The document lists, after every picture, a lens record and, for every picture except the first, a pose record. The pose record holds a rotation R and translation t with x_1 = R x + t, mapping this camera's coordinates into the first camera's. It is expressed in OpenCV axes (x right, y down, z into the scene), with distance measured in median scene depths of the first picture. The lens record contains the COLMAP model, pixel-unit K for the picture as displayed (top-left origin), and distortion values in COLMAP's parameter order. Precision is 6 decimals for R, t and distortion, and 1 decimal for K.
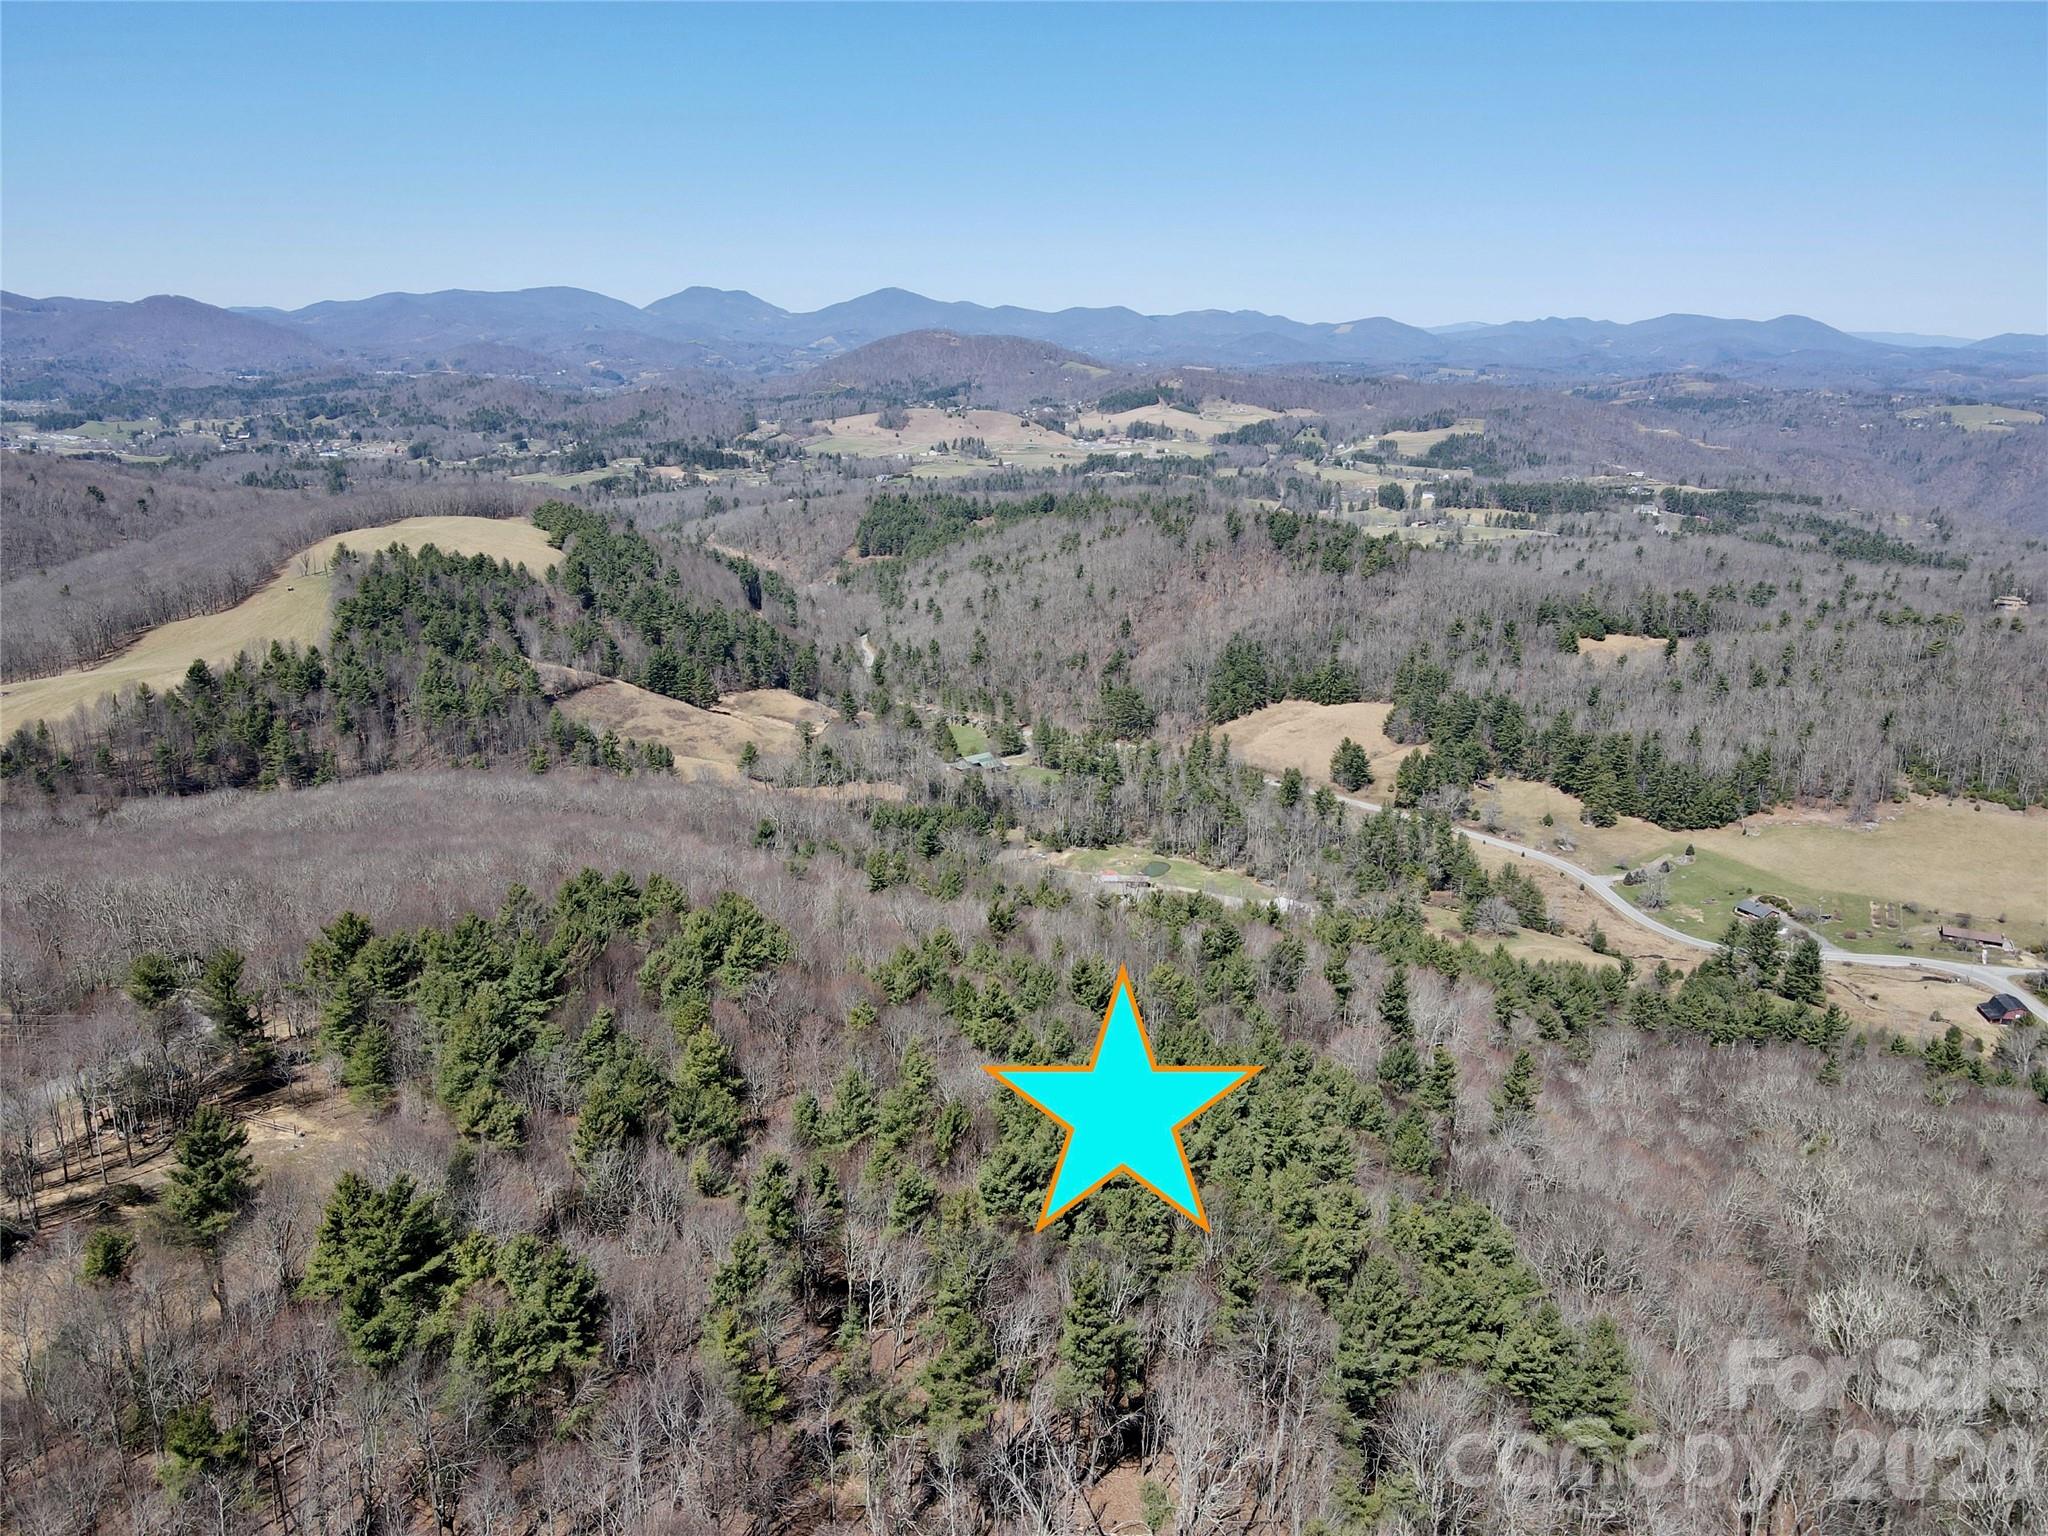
lens RADIAL K [[1501.2, 0, 1027.6], [0, 1501.2, 767.7], [0, 0, 1]] dist [-0.006571, 0.030668]
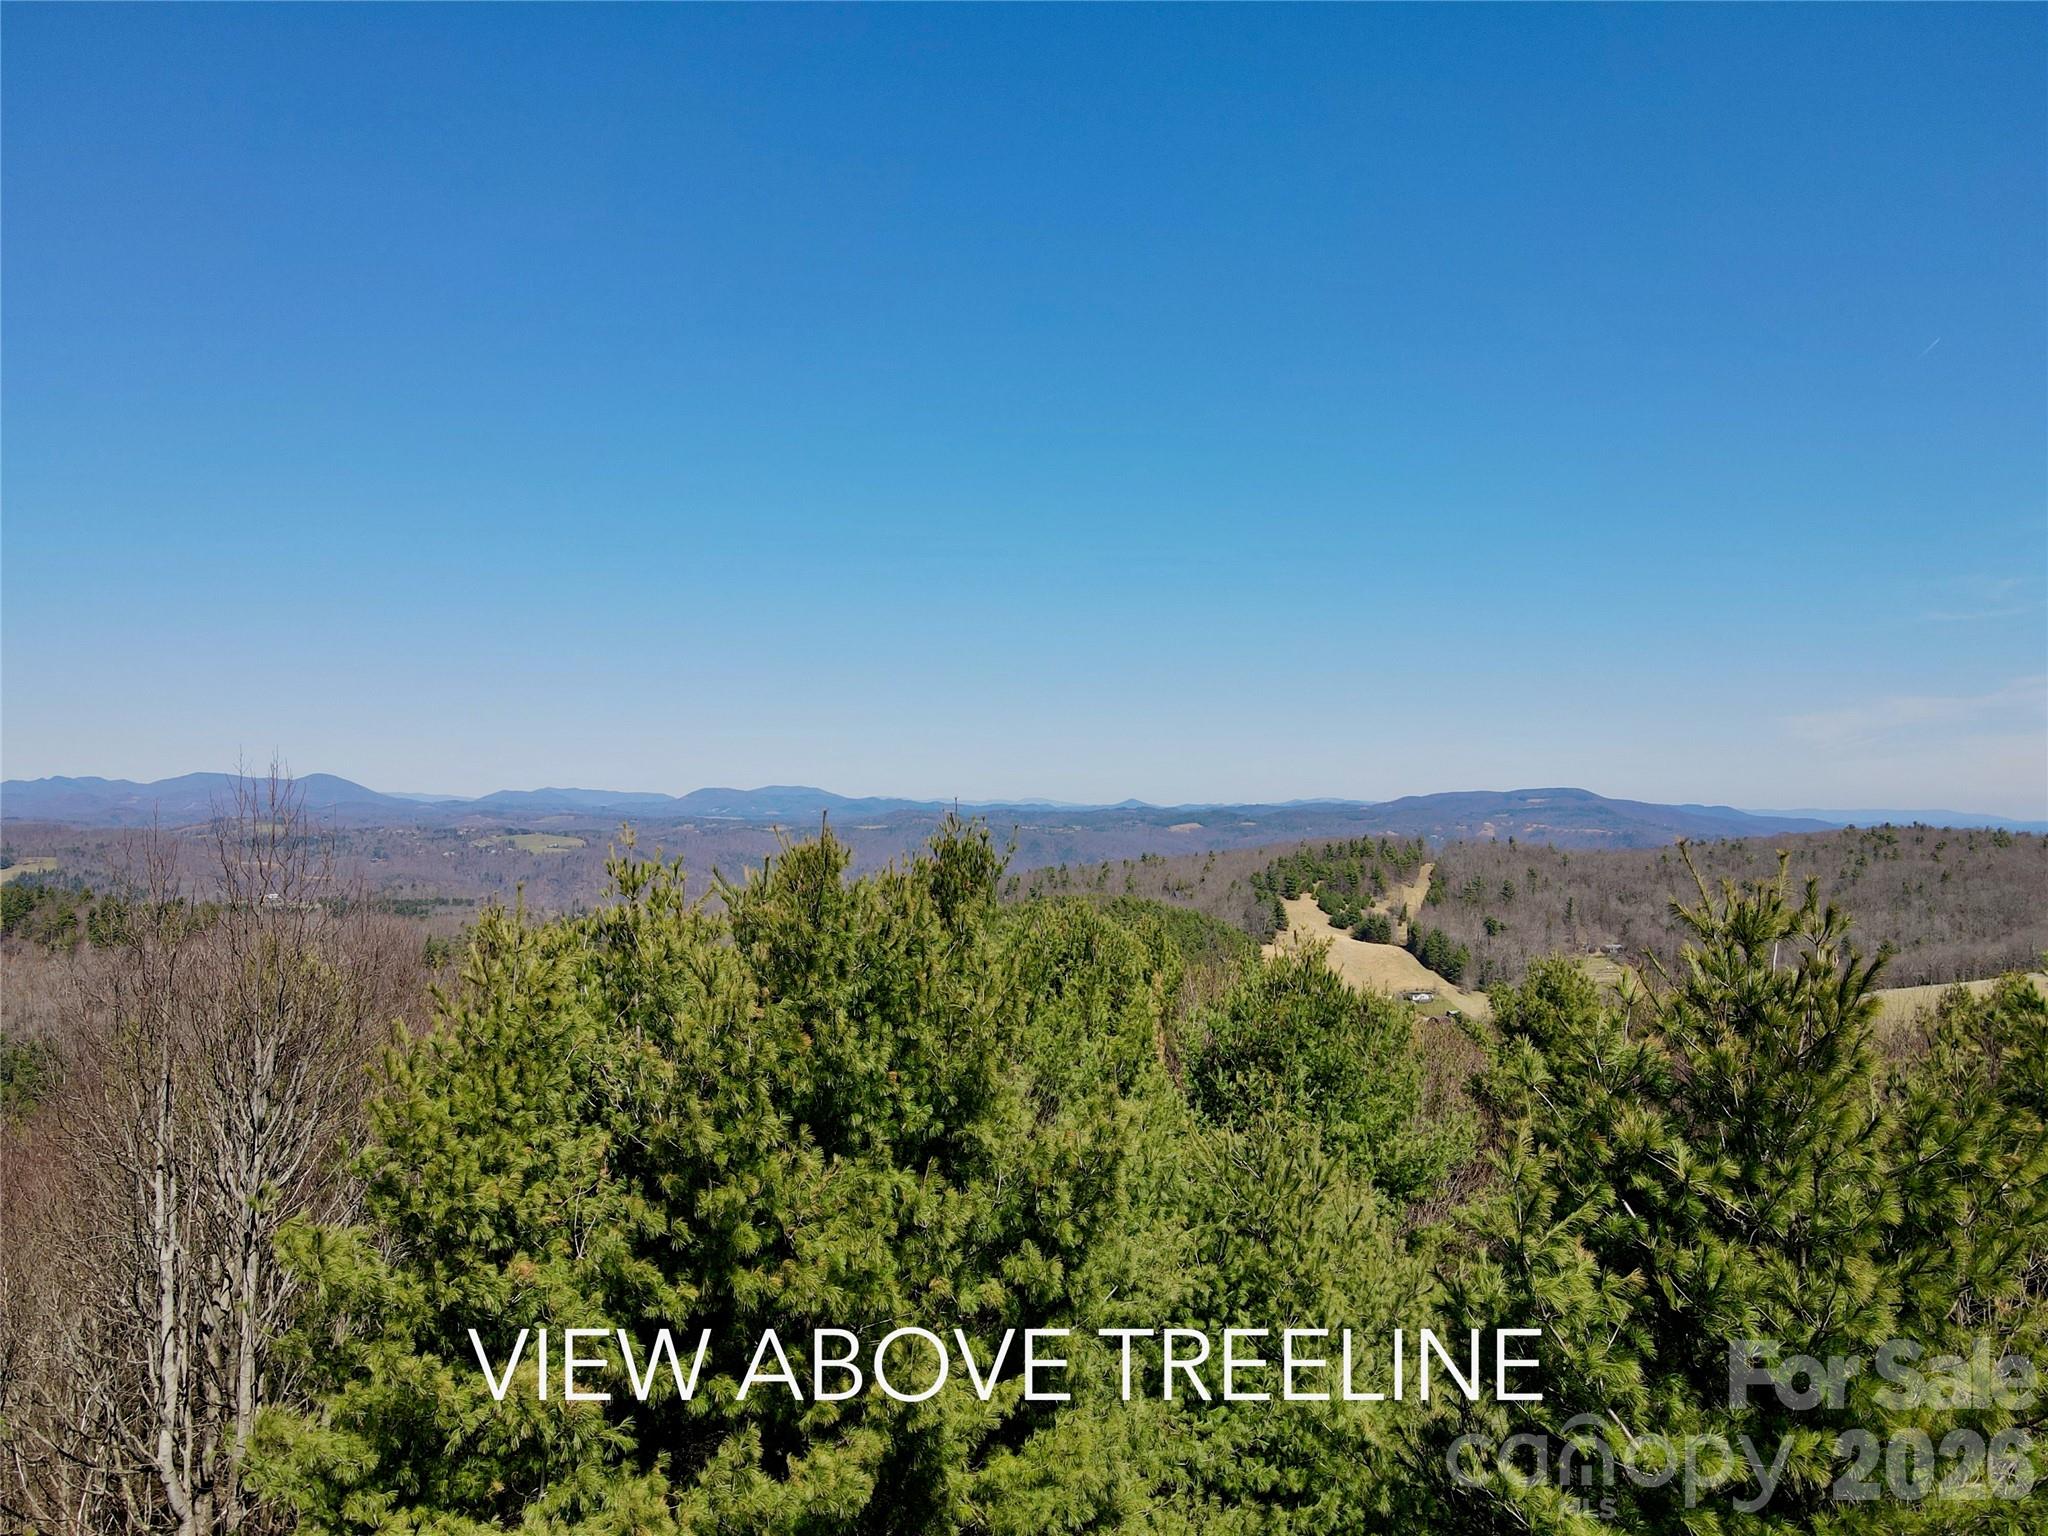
lens RADIAL K [[1501.2, 0, 1028.8], [0, 1501.2, 764.6], [0, 0, 1]] dist [-0.006571, 0.030668]
pose [[0.620024, 0.004675, 0.784569, -0.061567], [0.229260, 0.955259, -0.186870, 0.016004], [-0.750340, 0.295734, 0.591212, 0.117117]]
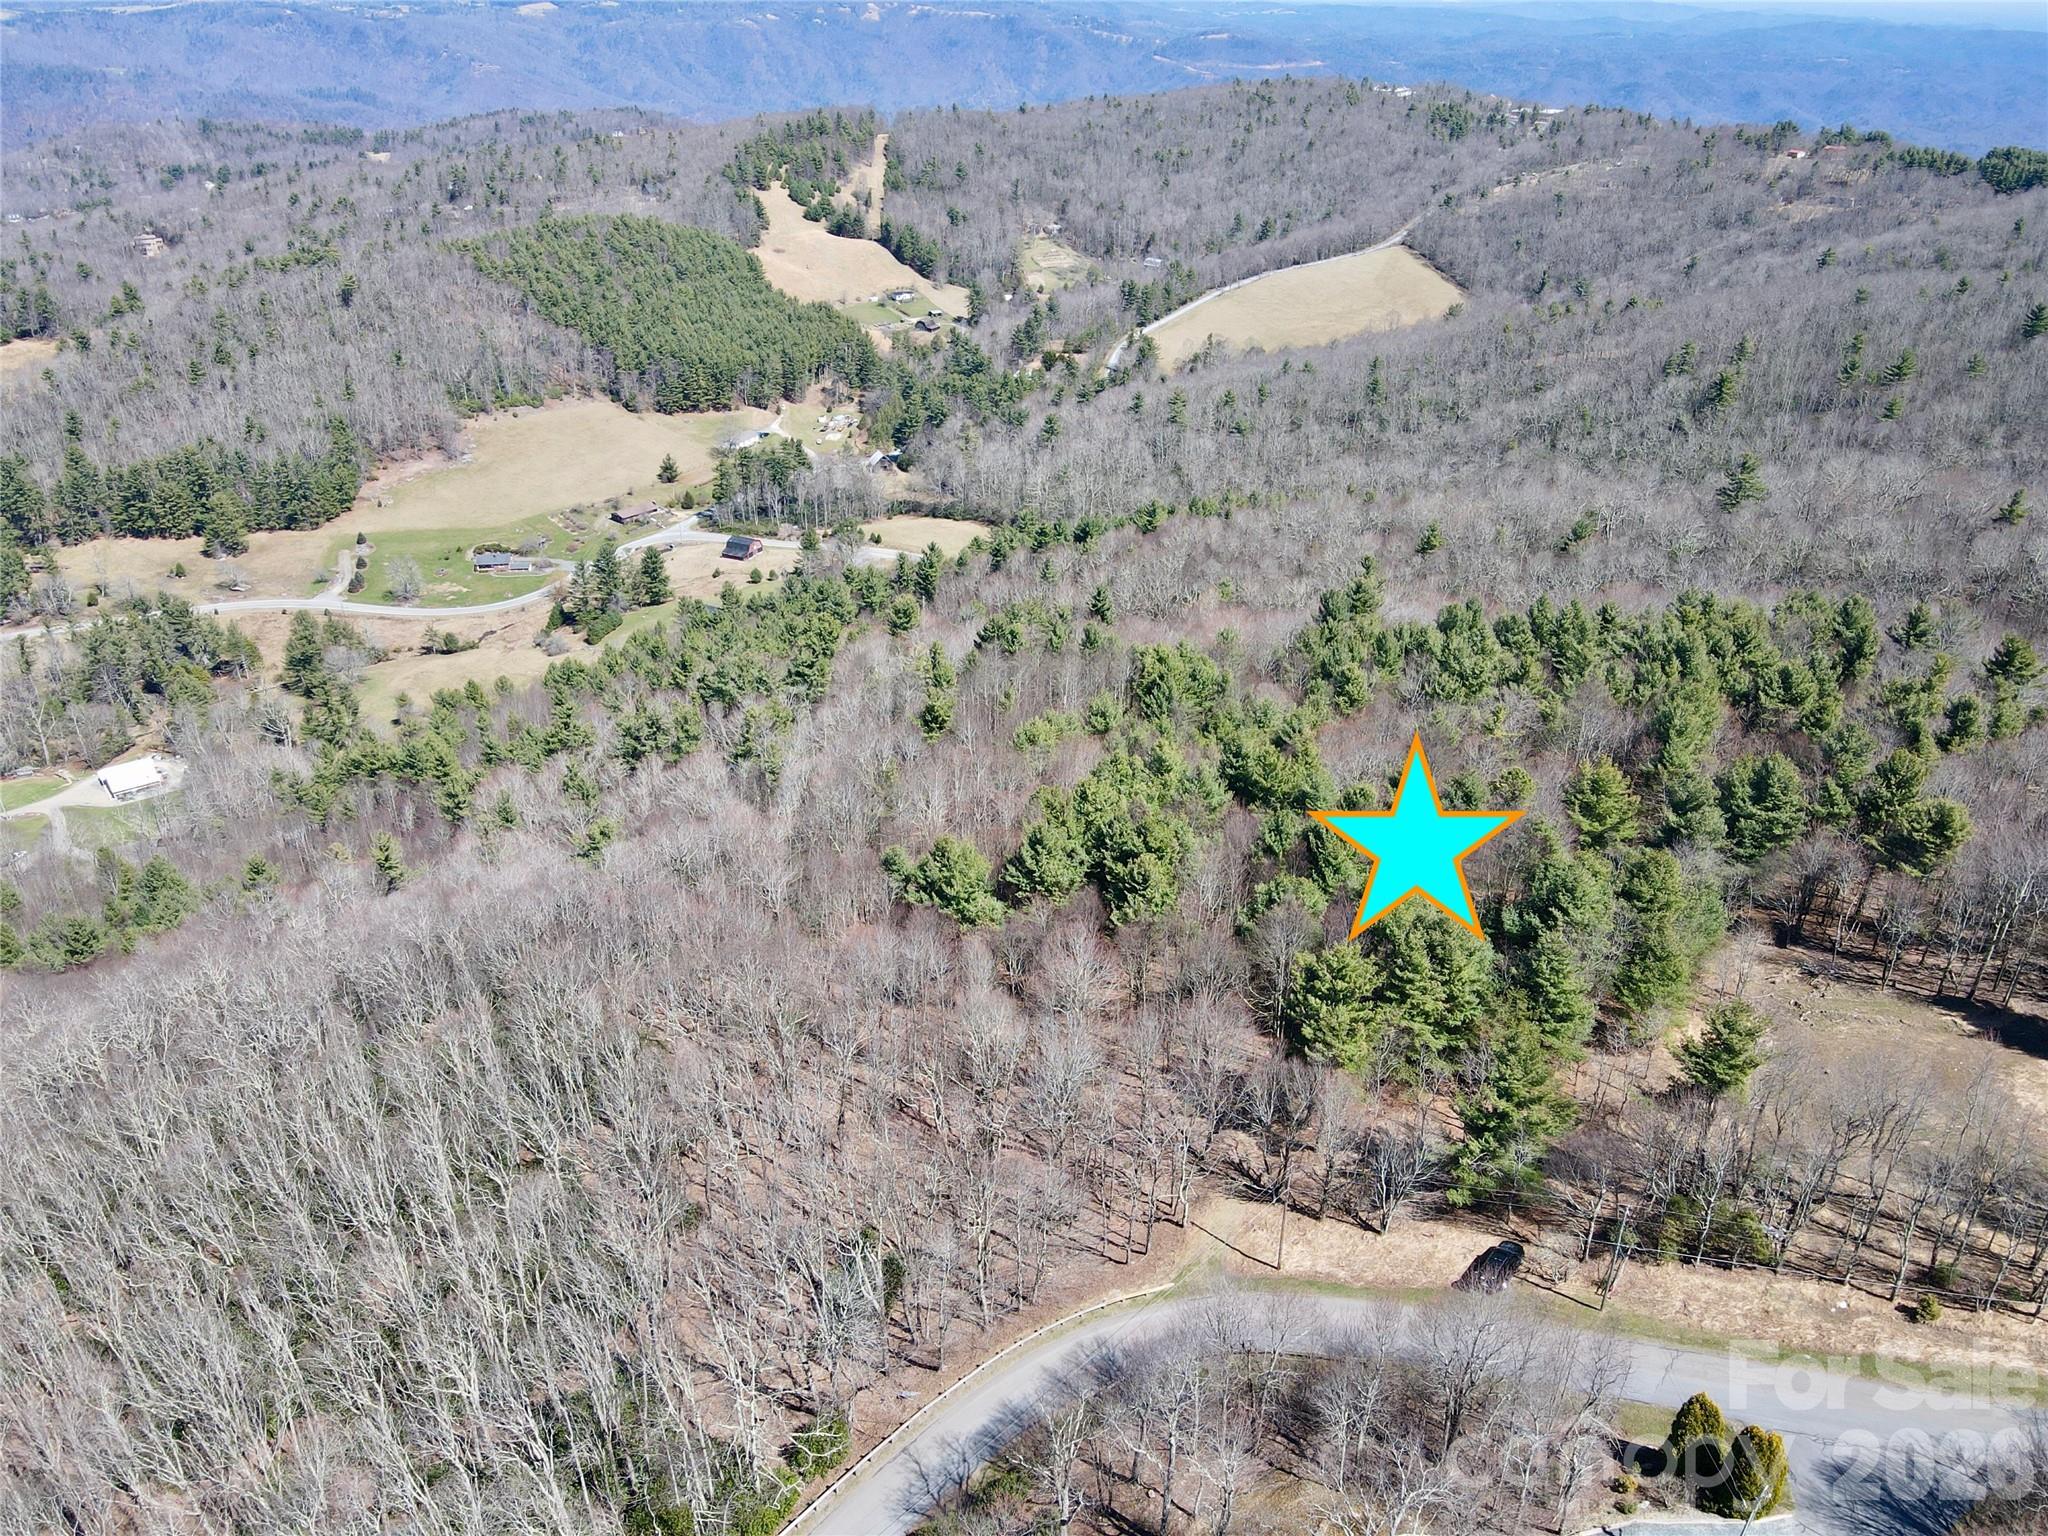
lens RADIAL K [[1501.2, 0, 1039.0], [0, 1501.2, 760.9], [0, 0, 1]] dist [-0.006571, 0.030668]
pose [[0.263405, -0.463496, 0.846043, -0.130988], [0.267302, 0.877742, 0.397641, -0.035029], [-0.926913, 0.121408, 0.355095, 0.114287]]
